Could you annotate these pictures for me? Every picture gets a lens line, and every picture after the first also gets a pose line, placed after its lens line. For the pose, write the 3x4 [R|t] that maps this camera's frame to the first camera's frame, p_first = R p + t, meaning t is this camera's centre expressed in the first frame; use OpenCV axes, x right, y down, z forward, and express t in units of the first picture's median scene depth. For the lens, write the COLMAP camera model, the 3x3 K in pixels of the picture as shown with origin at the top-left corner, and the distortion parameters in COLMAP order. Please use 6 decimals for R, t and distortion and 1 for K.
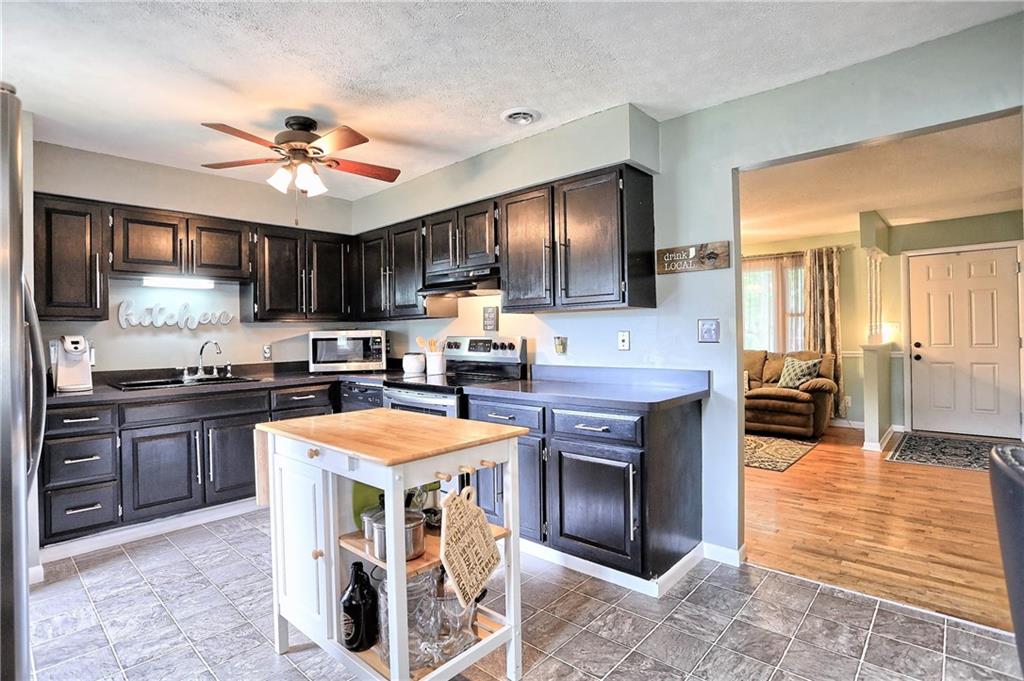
lens RADIAL K [[511.4, 0, 512.0], [0, 511.4, 332.7], [0, 0, 1]] dist [-0.082482, 0.037298]
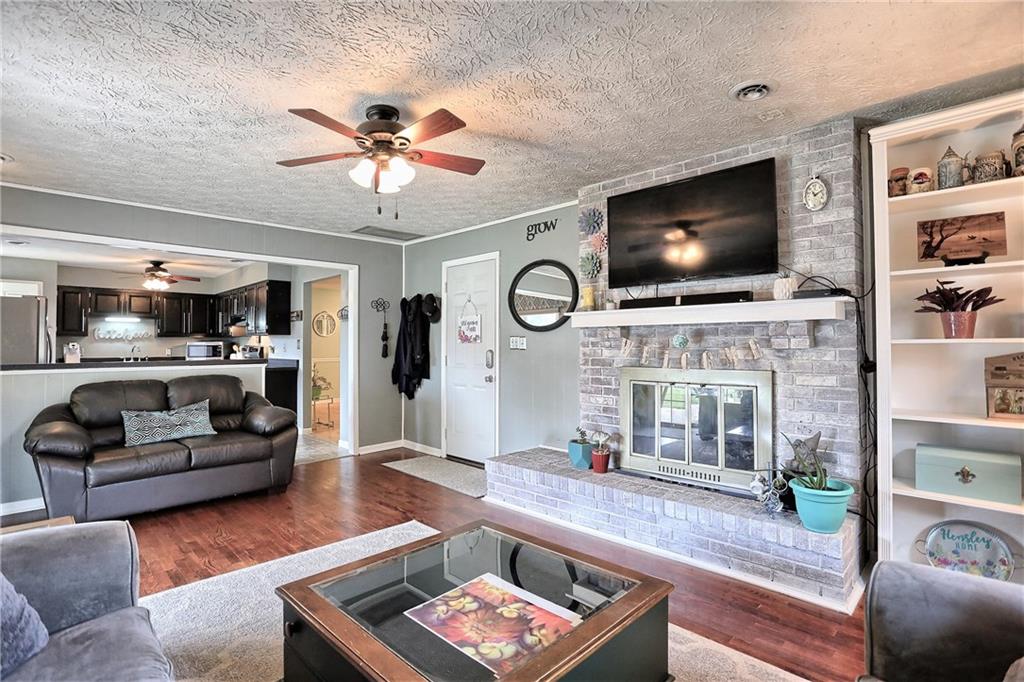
lens RADIAL K [[497.6, 0, 511.7], [0, 497.6, 332.5], [0, 0, 1]] dist [-0.080285, 0.034345]
pose [[0.999236, 0.013618, -0.036620, 1.166122], [-0.014505, 0.999605, -0.024061, -0.015955], [0.036278, 0.024574, 0.999040, -1.094695]]
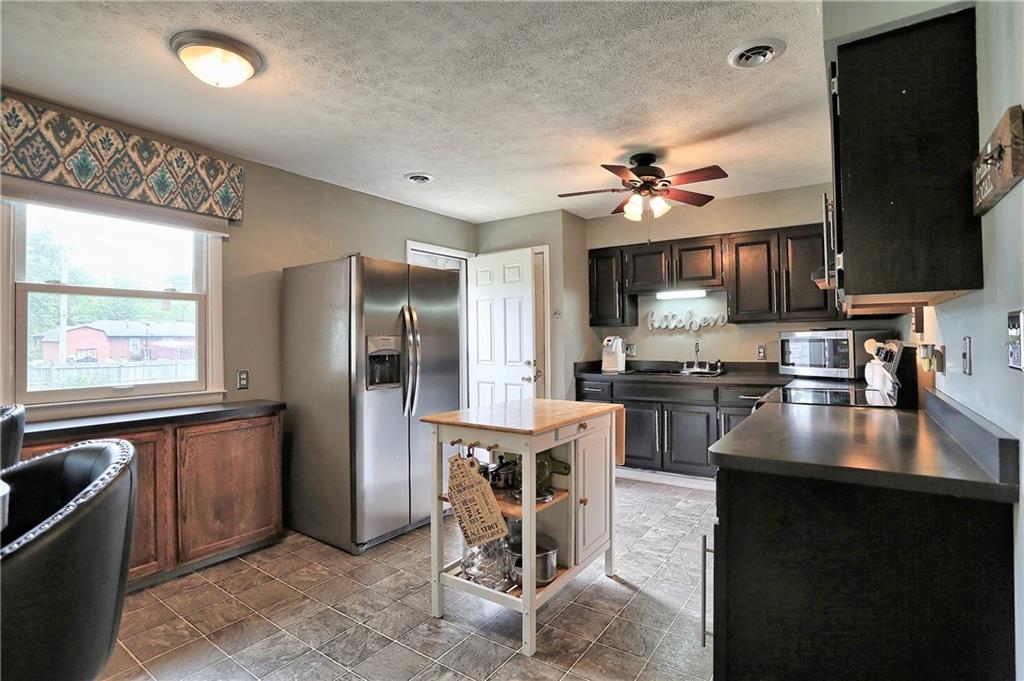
lens RADIAL K [[497.6, 0, 511.7], [0, 497.6, 332.0], [0, 0, 1]] dist [-0.080285, 0.034345]
pose [[0.131233, 0.000378, -0.991351, 0.527558], [0.008193, 0.999965, 0.001466, -0.010357], [0.991318, -0.008315, 0.131225, 0.409318]]
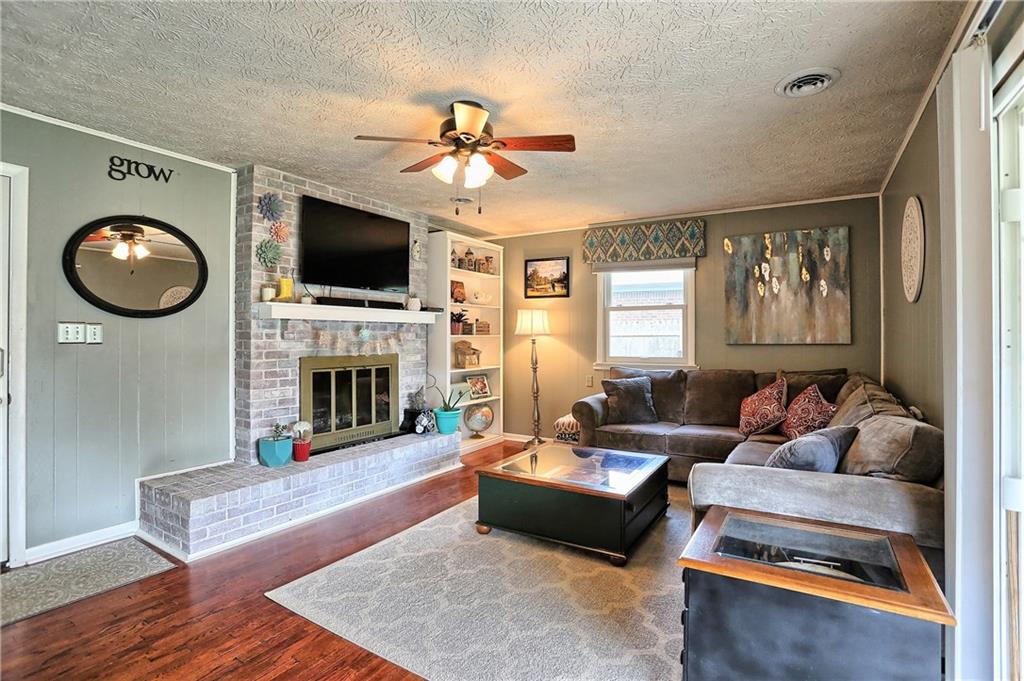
lens RADIAL K [[497.6, 0, 511.7], [0, 497.6, 332.0], [0, 0, 1]] dist [-0.080285, 0.034345]
pose [[-0.186360, 0.023065, 0.982211, 0.262116], [-0.001731, 0.999715, -0.023805, -0.005172], [-0.982480, -0.006137, -0.186267, -0.354428]]
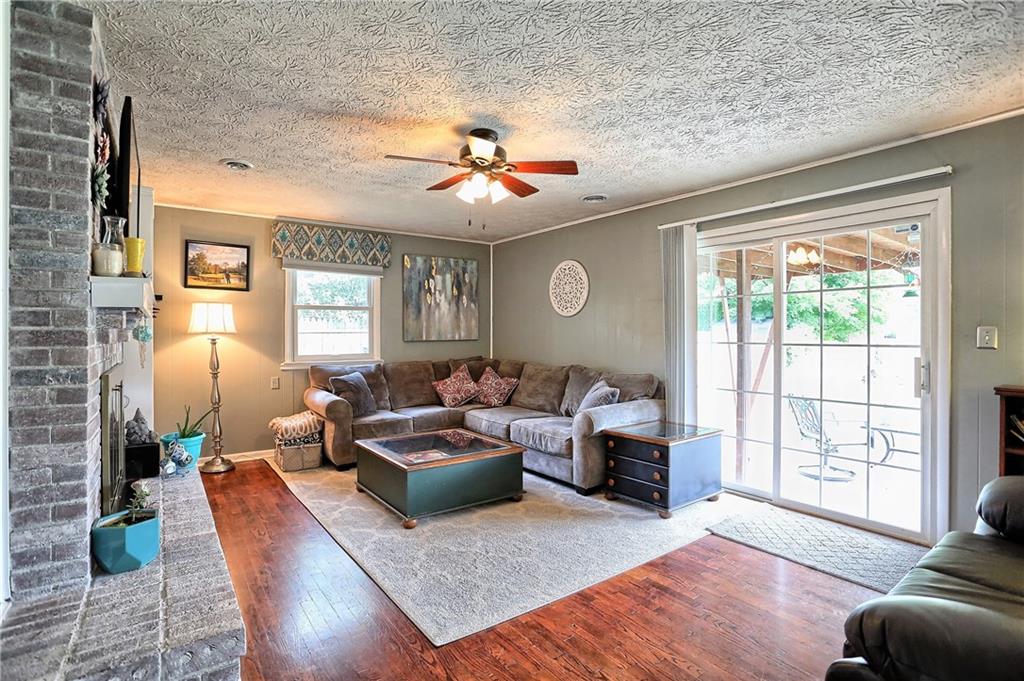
lens RADIAL K [[497.6, 0, 511.7], [0, 497.6, 332.0], [0, 0, 1]] dist [-0.080285, 0.034345]
pose [[-0.980152, 0.017102, 0.197509, 0.757980], [0.015630, 0.999837, -0.009009, -0.014059], [-0.197630, -0.005743, -0.980260, 0.348739]]
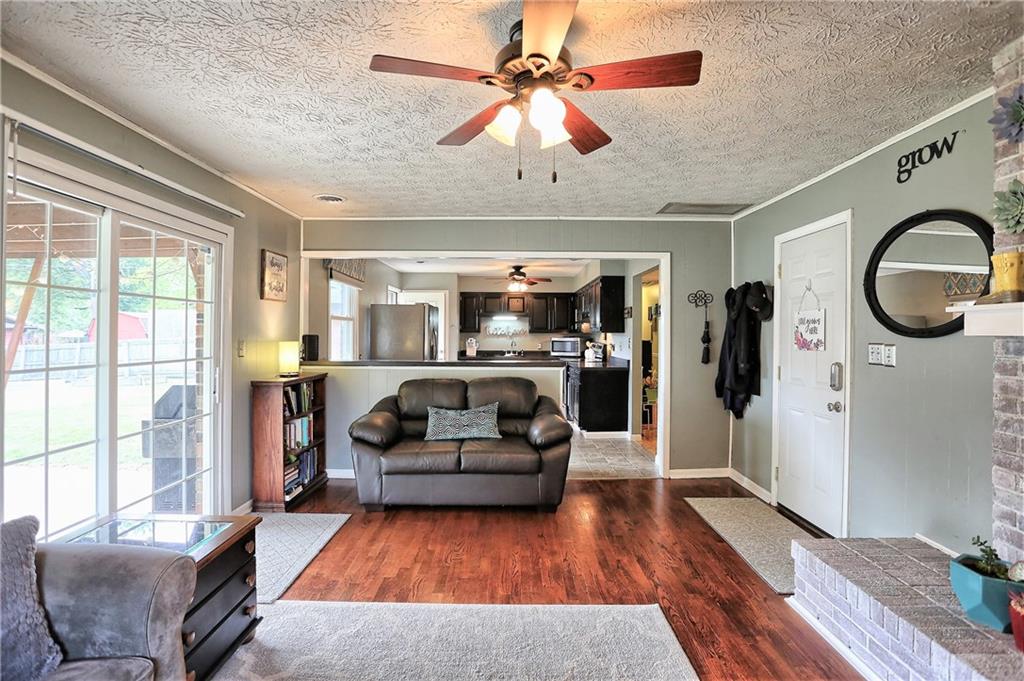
lens RADIAL K [[497.6, 0, 511.7], [0, 497.6, 332.0], [0, 0, 1]] dist [-0.080285, 0.034345]
pose [[0.677260, 0.018604, -0.735509, 1.294748], [-0.017674, 0.999803, 0.009015, -0.052094], [0.735532, 0.006894, 0.677455, -0.754928]]
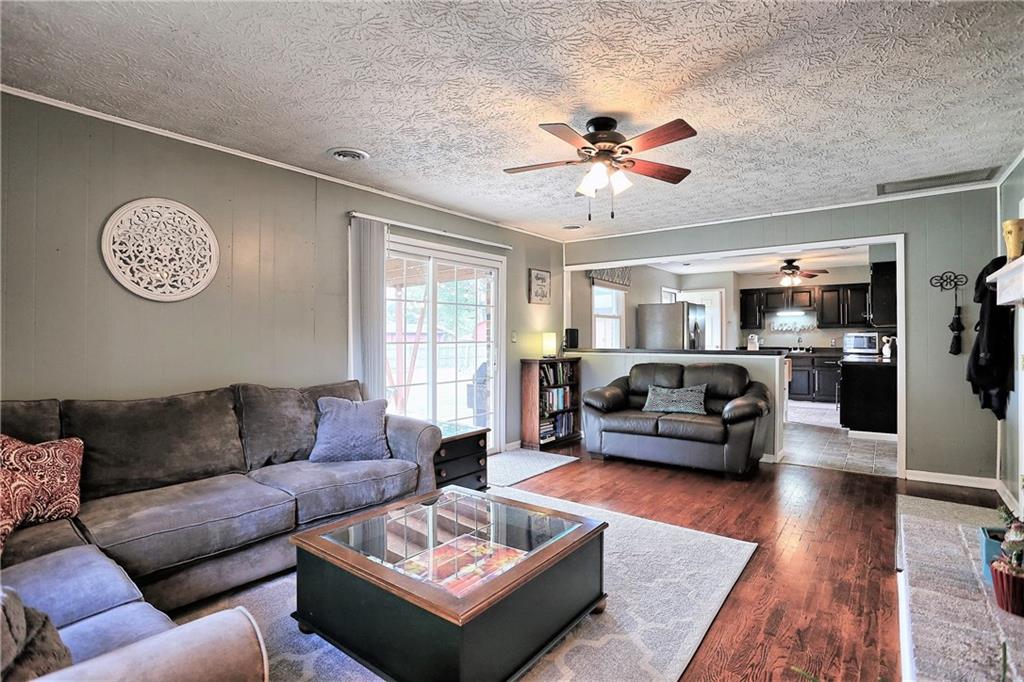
lens RADIAL K [[497.6, 0, 511.7], [0, 497.6, 332.5], [0, 0, 1]] dist [-0.080285, 0.034345]
pose [[0.080572, 0.009812, -0.996700, 1.696099], [-0.000336, 0.999952, 0.009817, -0.028001], [0.996749, -0.000457, 0.080572, -0.617916]]
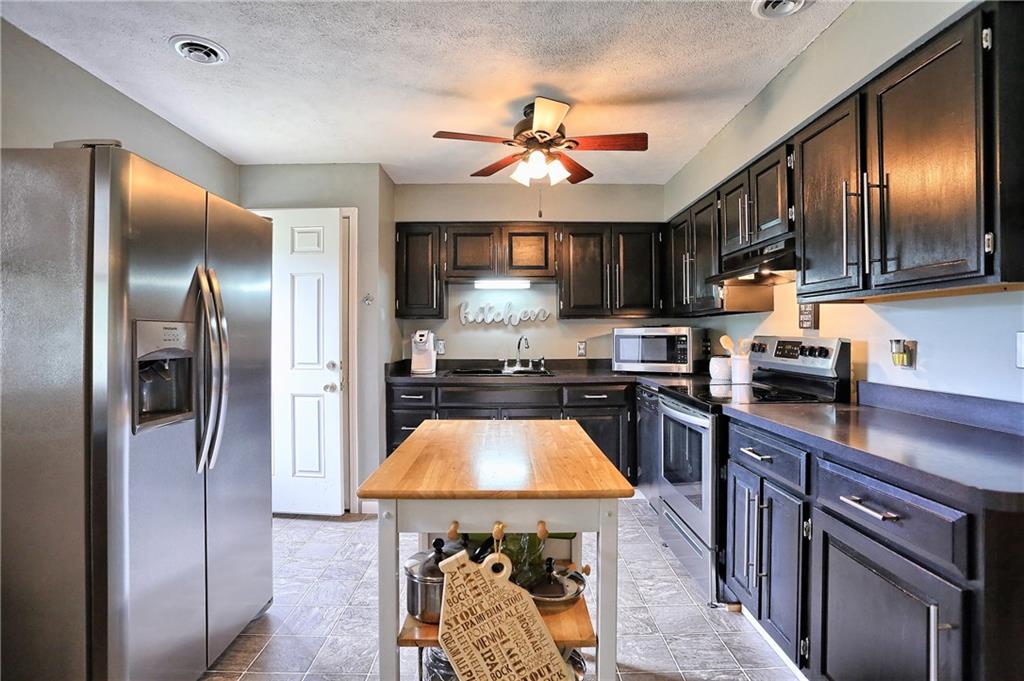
lens RADIAL K [[497.6, 0, 511.7], [0, 497.6, 332.0], [0, 0, 1]] dist [-0.080285, 0.034345]
pose [[0.680245, 0.011909, -0.732888, 0.179556], [-0.009245, 0.999928, 0.007667, -0.001195], [0.732927, 0.001560, 0.680306, 0.246212]]
